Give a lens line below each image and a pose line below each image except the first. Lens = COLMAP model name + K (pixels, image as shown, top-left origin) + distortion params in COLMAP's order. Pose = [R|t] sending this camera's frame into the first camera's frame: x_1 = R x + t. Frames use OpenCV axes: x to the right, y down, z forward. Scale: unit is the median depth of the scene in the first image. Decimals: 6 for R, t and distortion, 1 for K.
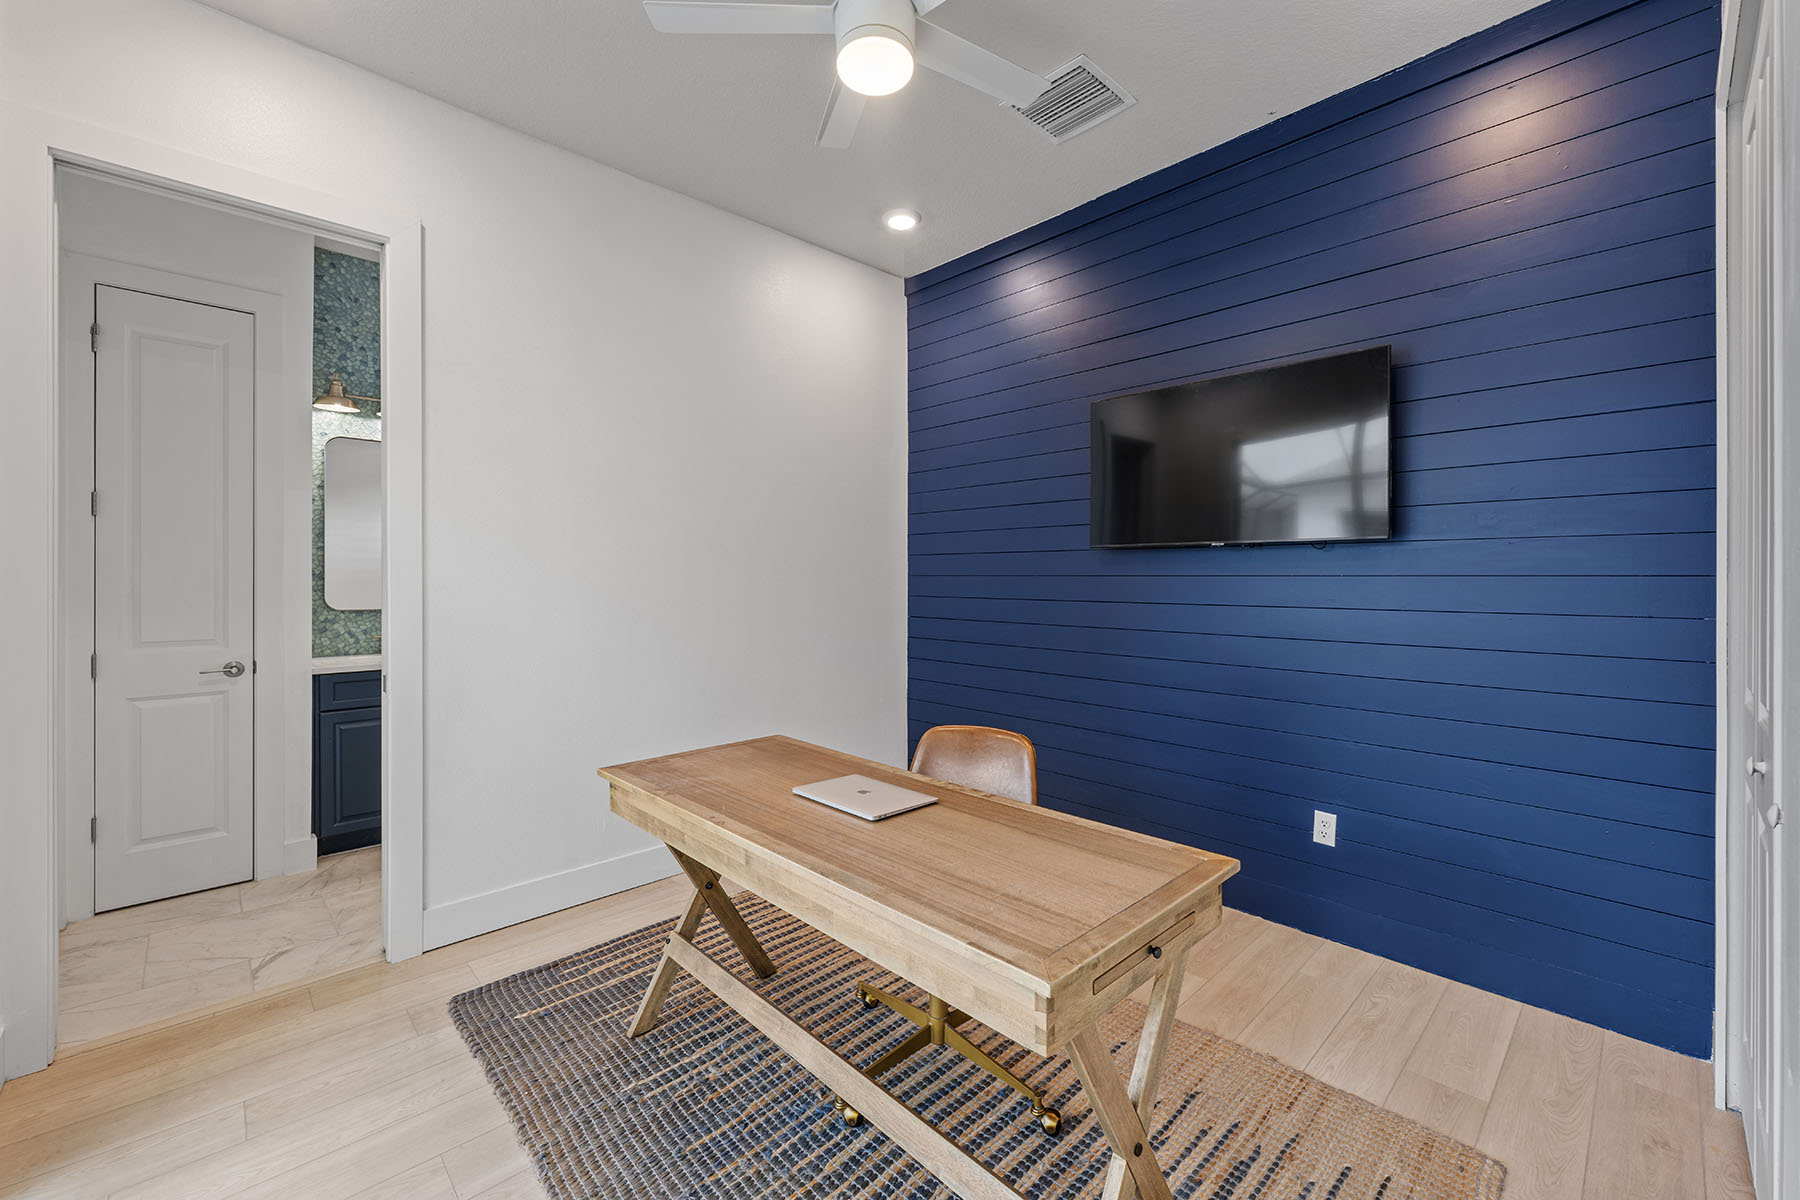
lens RADIAL K [[723.7, 0, 900.0], [0, 723.7, 600.0], [0, 0, 1]] dist [0.014238, -0.000340]
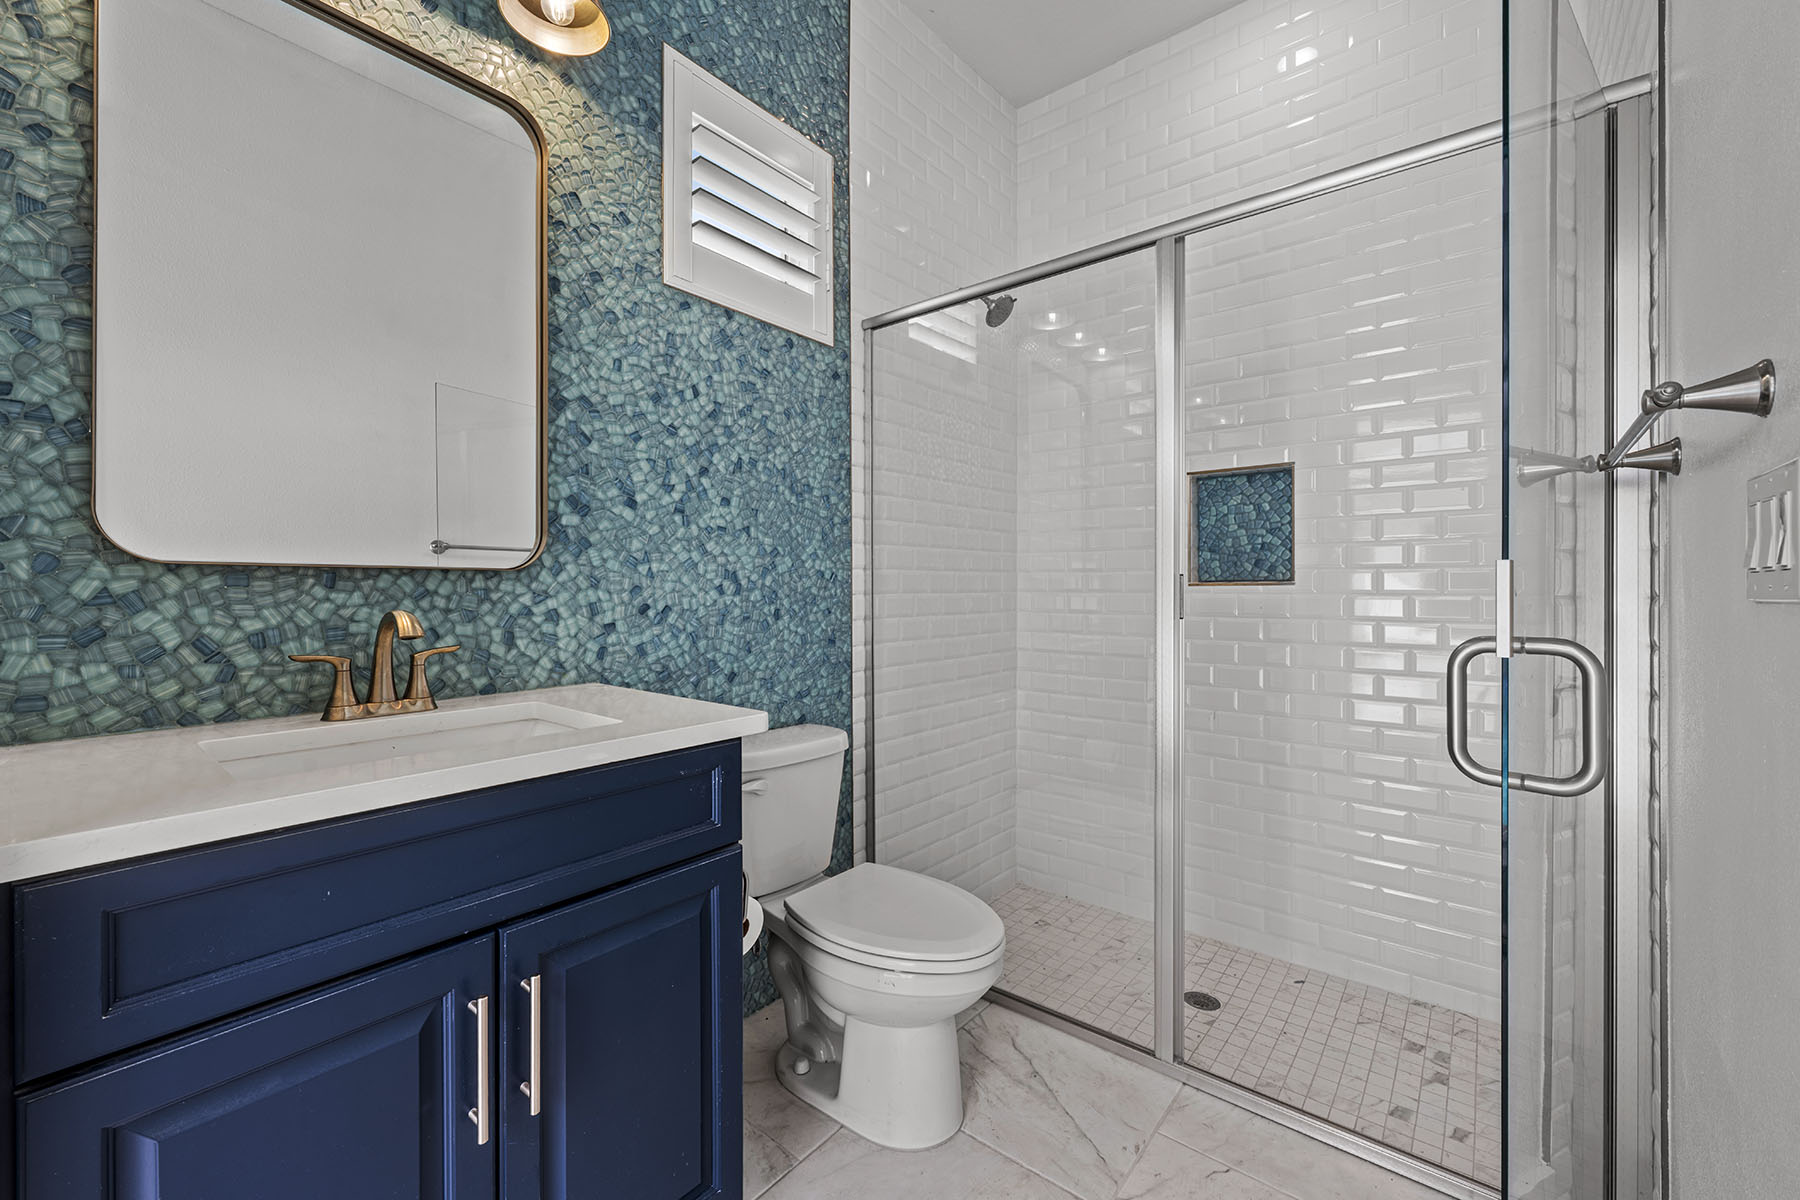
lens RADIAL K [[723.7, 0, 900.0], [0, 723.7, 600.0], [0, 0, 1]] dist [0.014238, -0.000340]
pose [[0.991714, 0.001655, 0.128457, -0.524167], [-0.000659, 0.999969, -0.007800, 0.029857], [-0.128466, 0.007650, 0.991684, 0.686096]]
